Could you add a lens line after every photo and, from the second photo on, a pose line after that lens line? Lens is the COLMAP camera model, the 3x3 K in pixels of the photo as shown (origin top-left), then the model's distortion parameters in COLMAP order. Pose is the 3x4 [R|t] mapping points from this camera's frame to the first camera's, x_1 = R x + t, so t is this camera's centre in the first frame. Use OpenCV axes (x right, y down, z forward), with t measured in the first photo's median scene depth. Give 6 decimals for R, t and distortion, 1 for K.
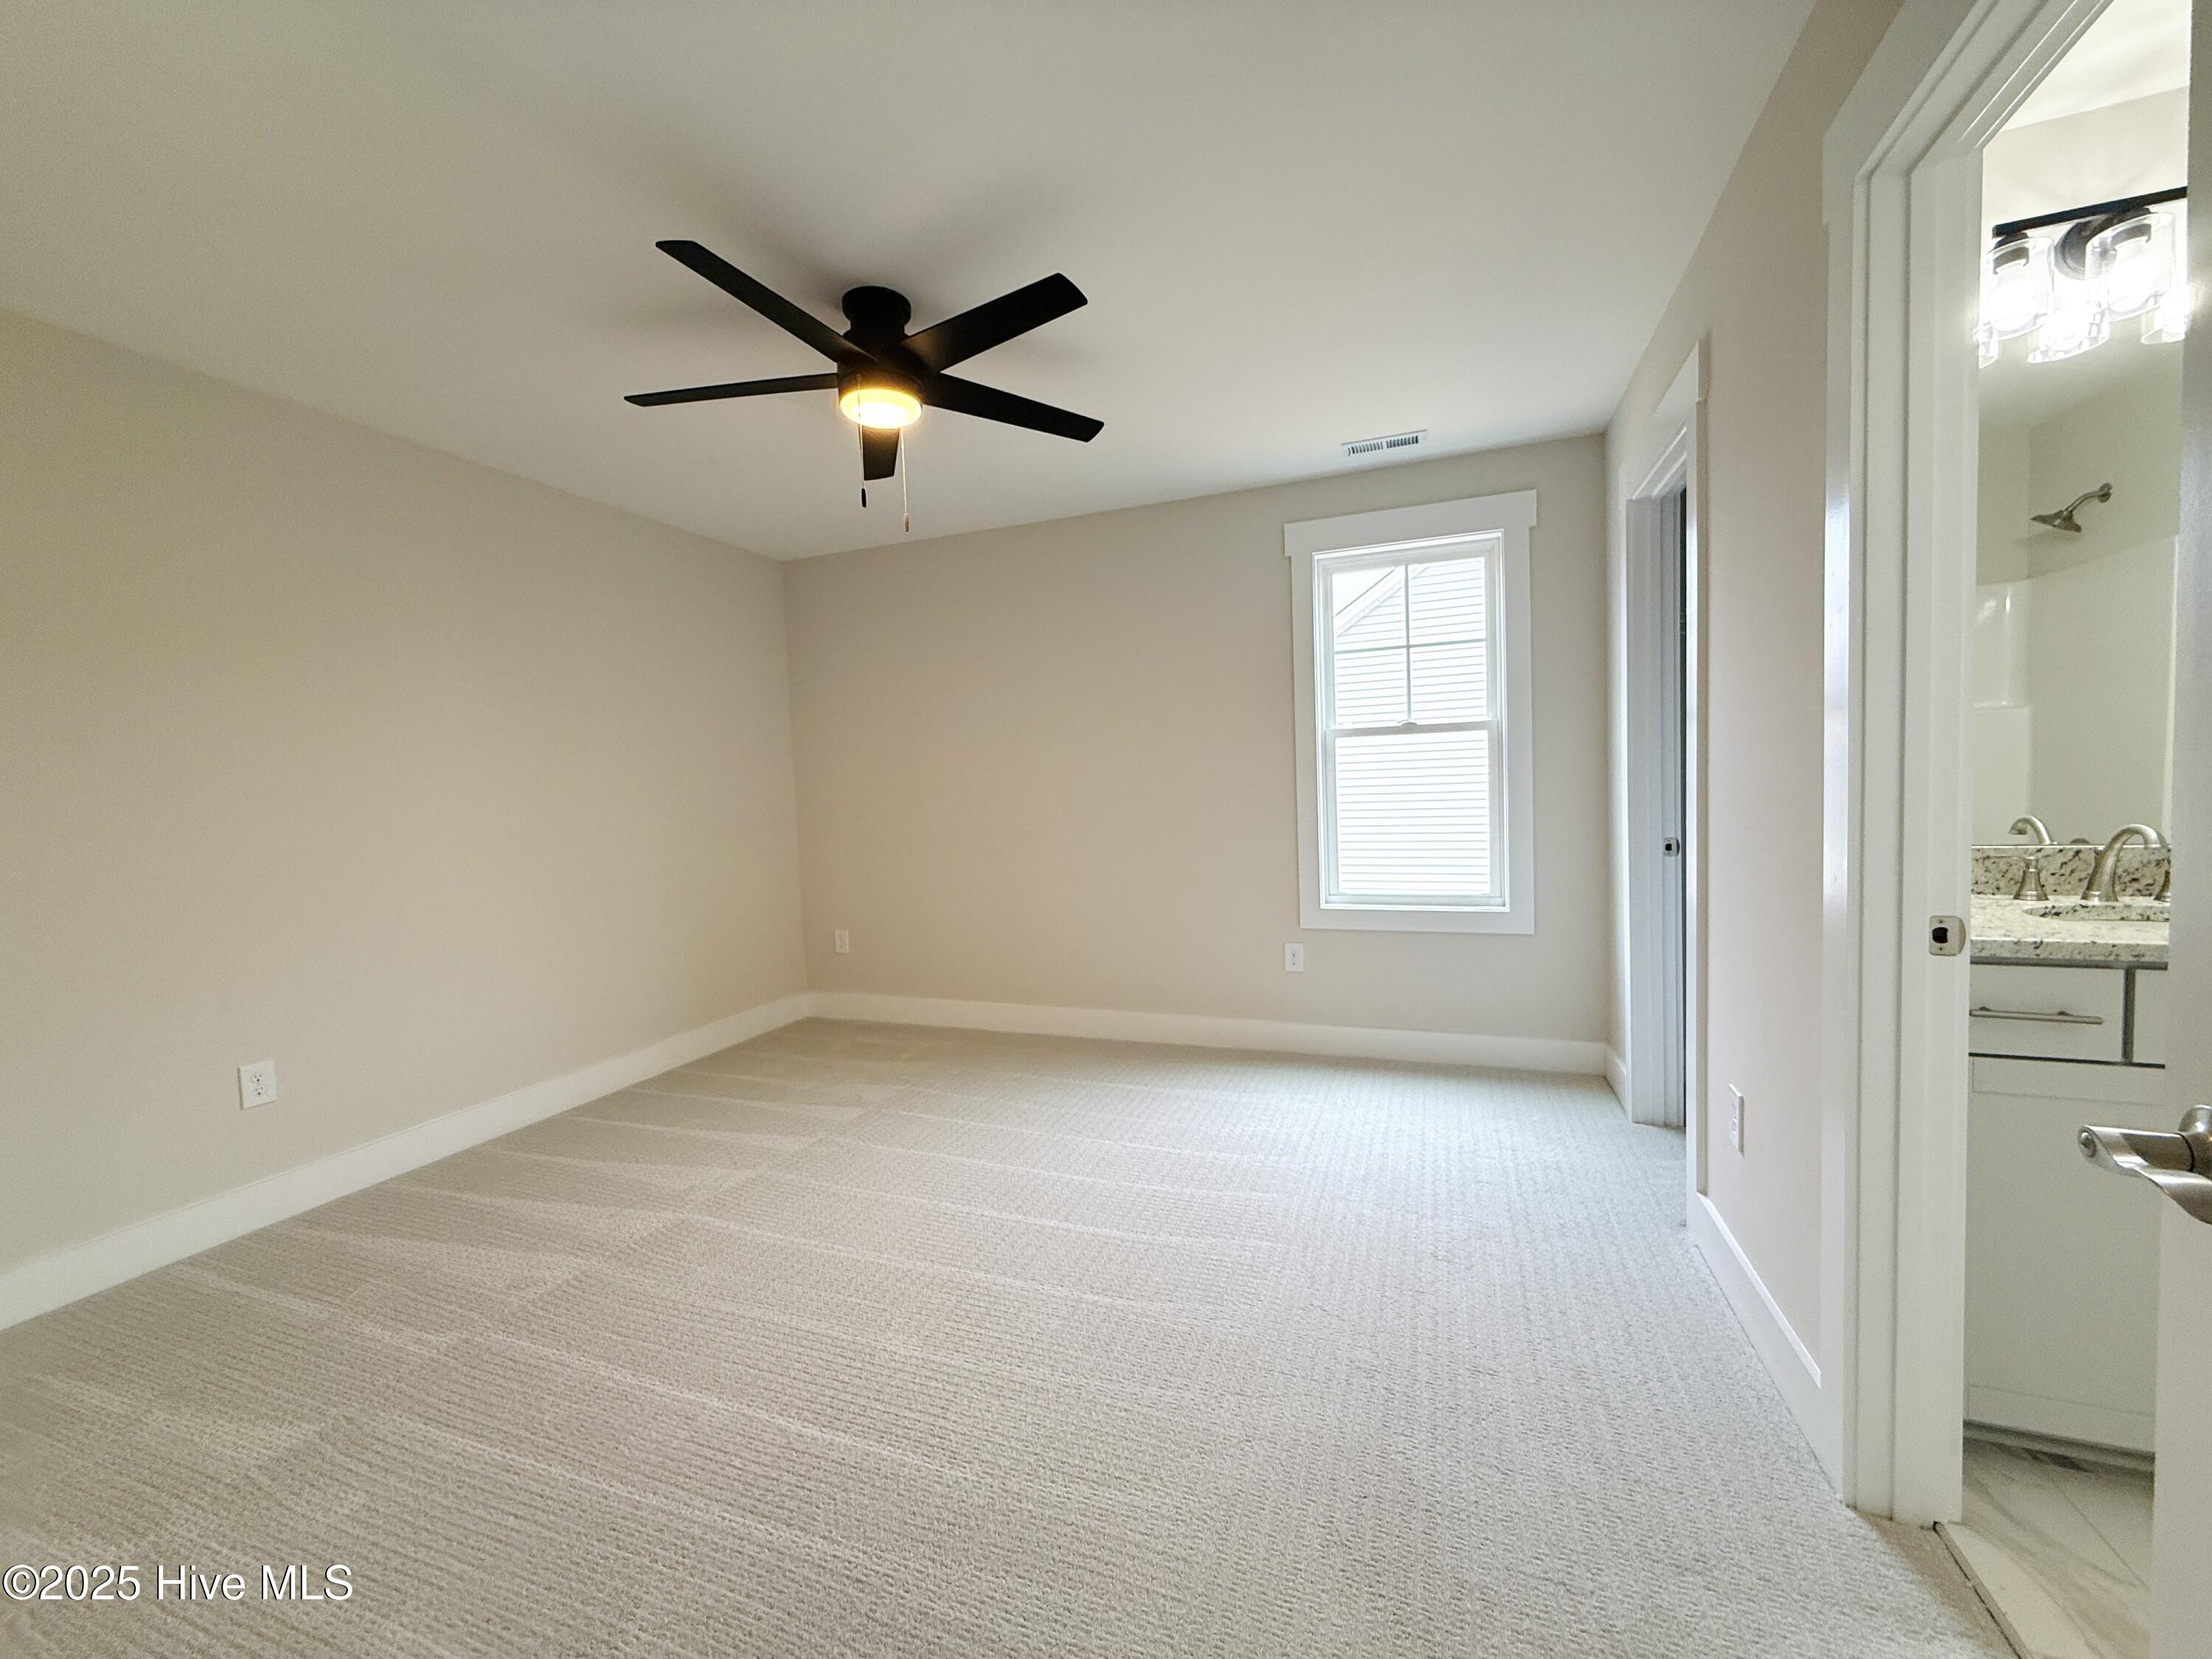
lens RADIAL K [[878.1, 0, 1111.1], [0, 878.1, 837.2], [0, 0, 1]] dist [-0.004148, 0.001318]
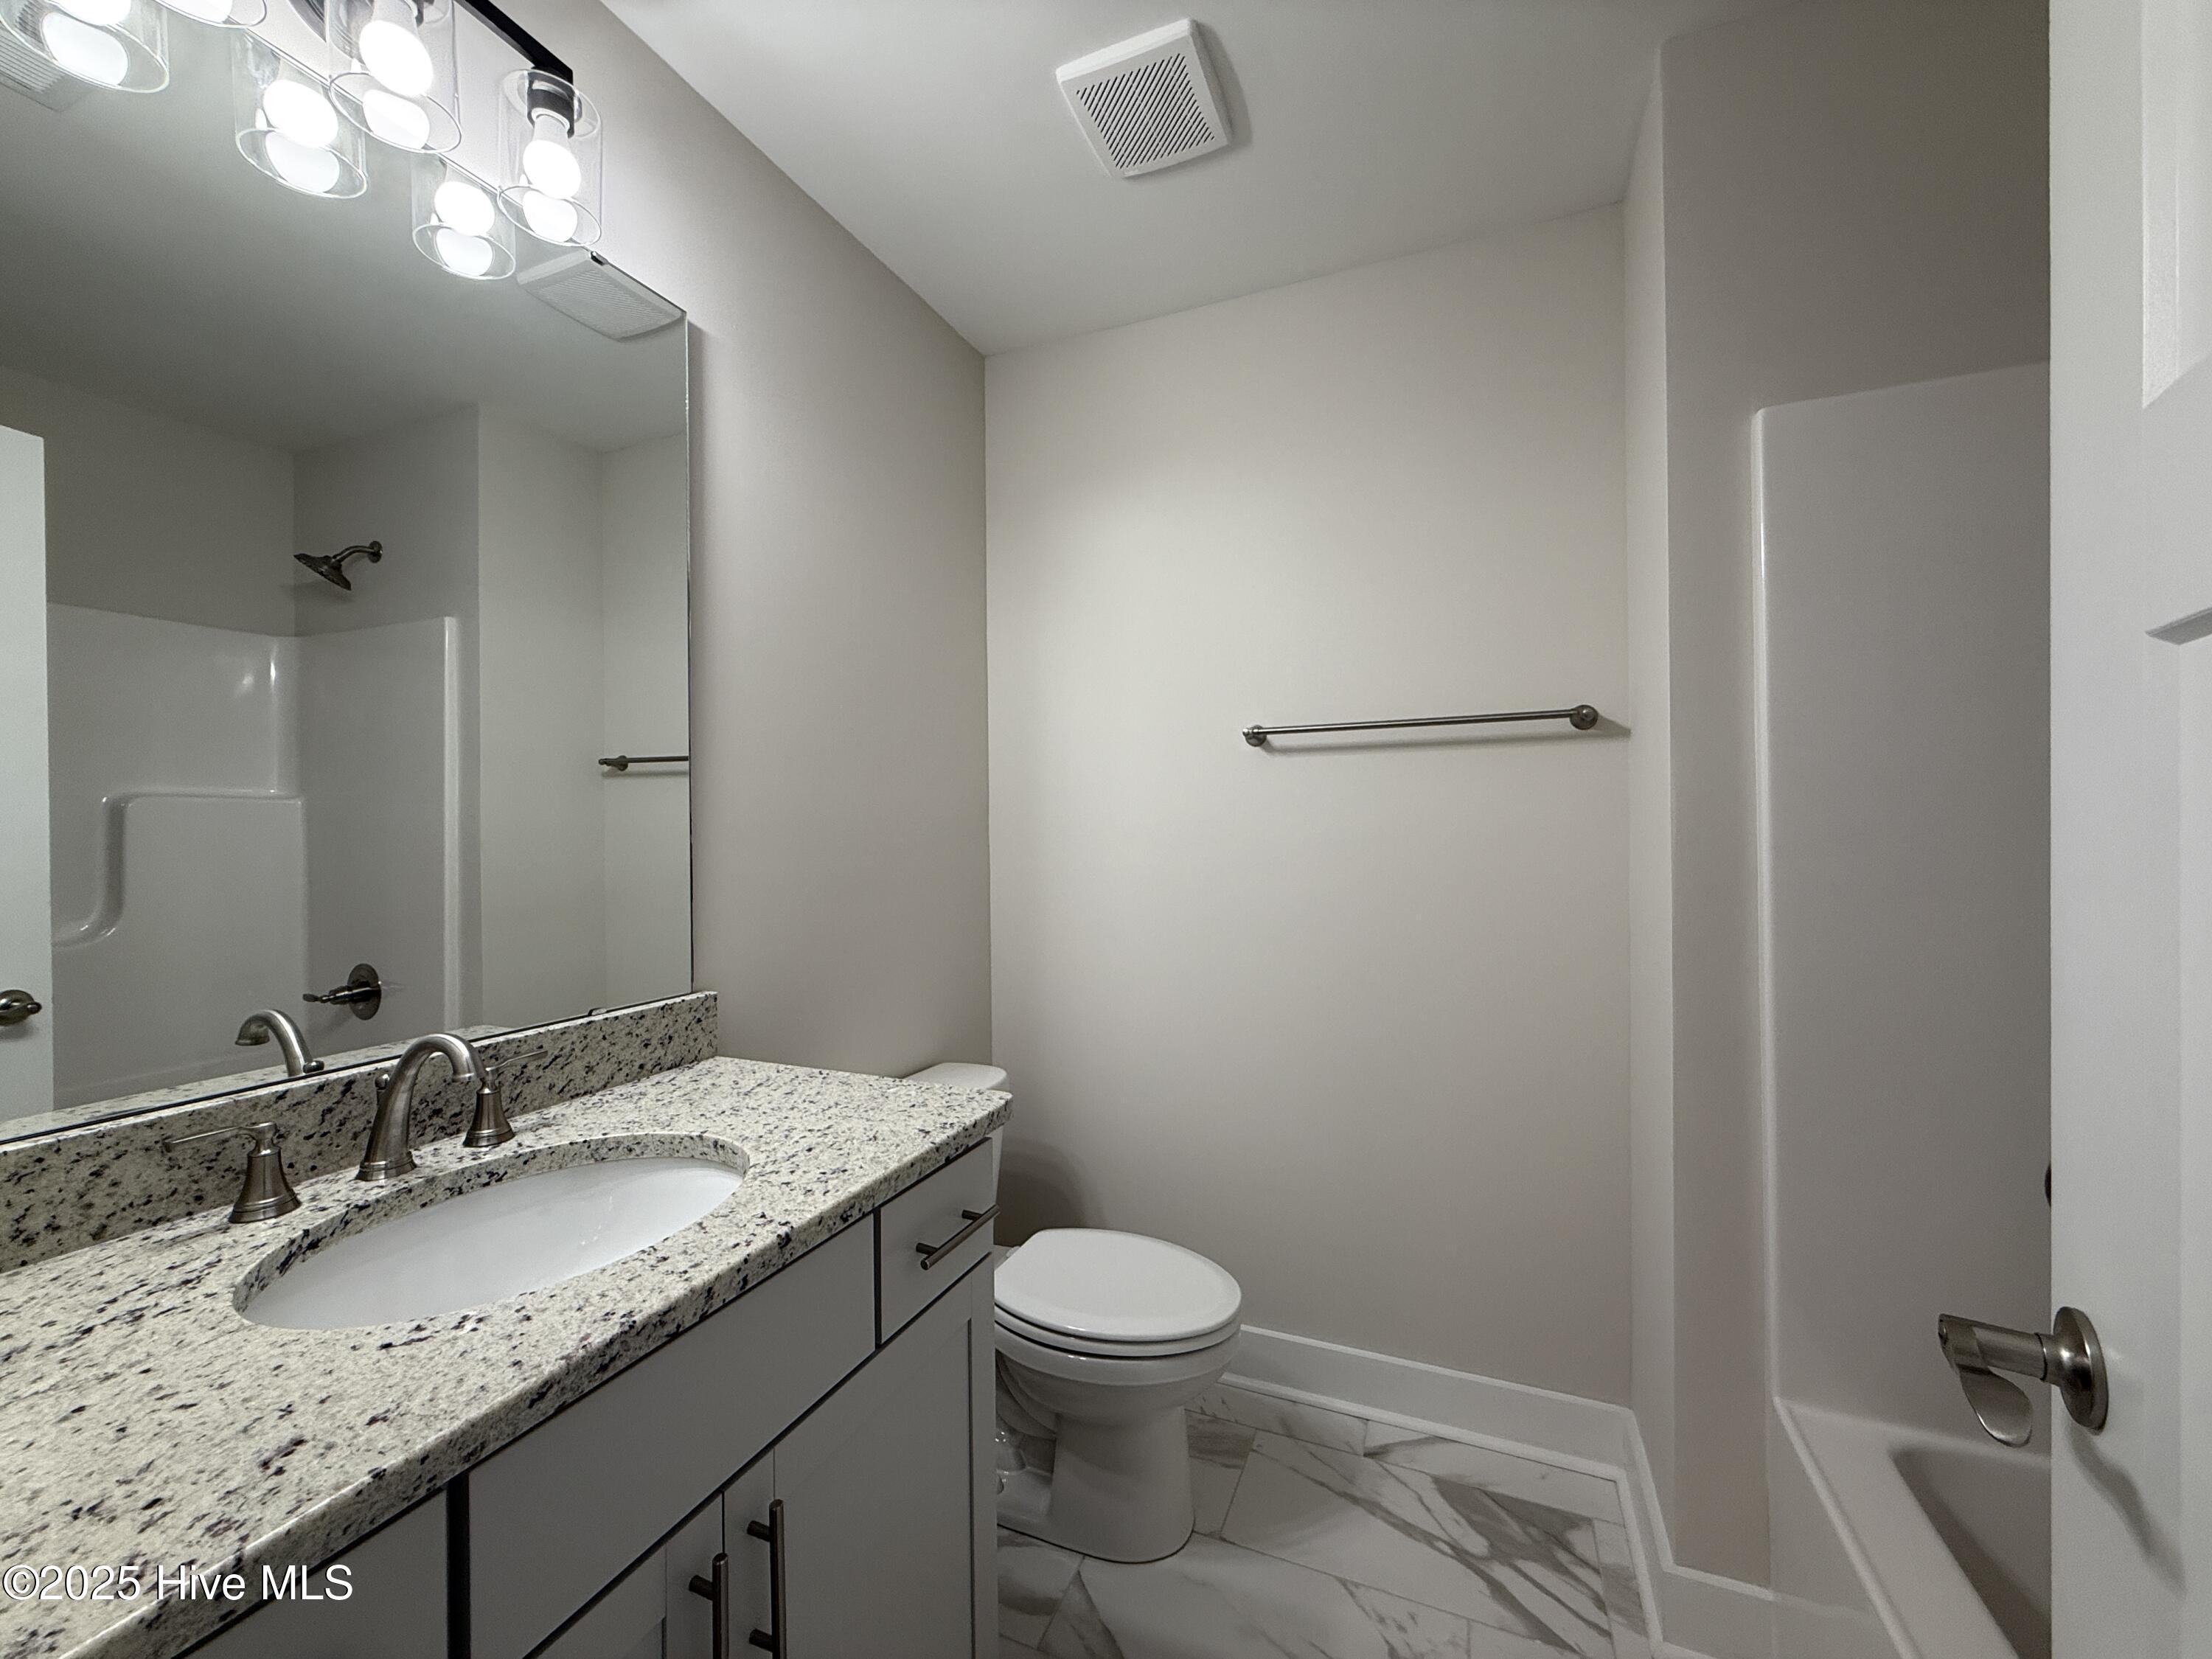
lens RADIAL K [[878.1, 0, 1093.7], [0, 878.1, 832.4], [0, 0, 1]] dist [-0.004148, 0.001318]
pose [[0.044732, 0.030992, 0.998518, 0.576344], [0.064050, 0.997373, -0.033825, -0.089254], [-0.996944, 0.065468, 0.042629, 0.505513]]
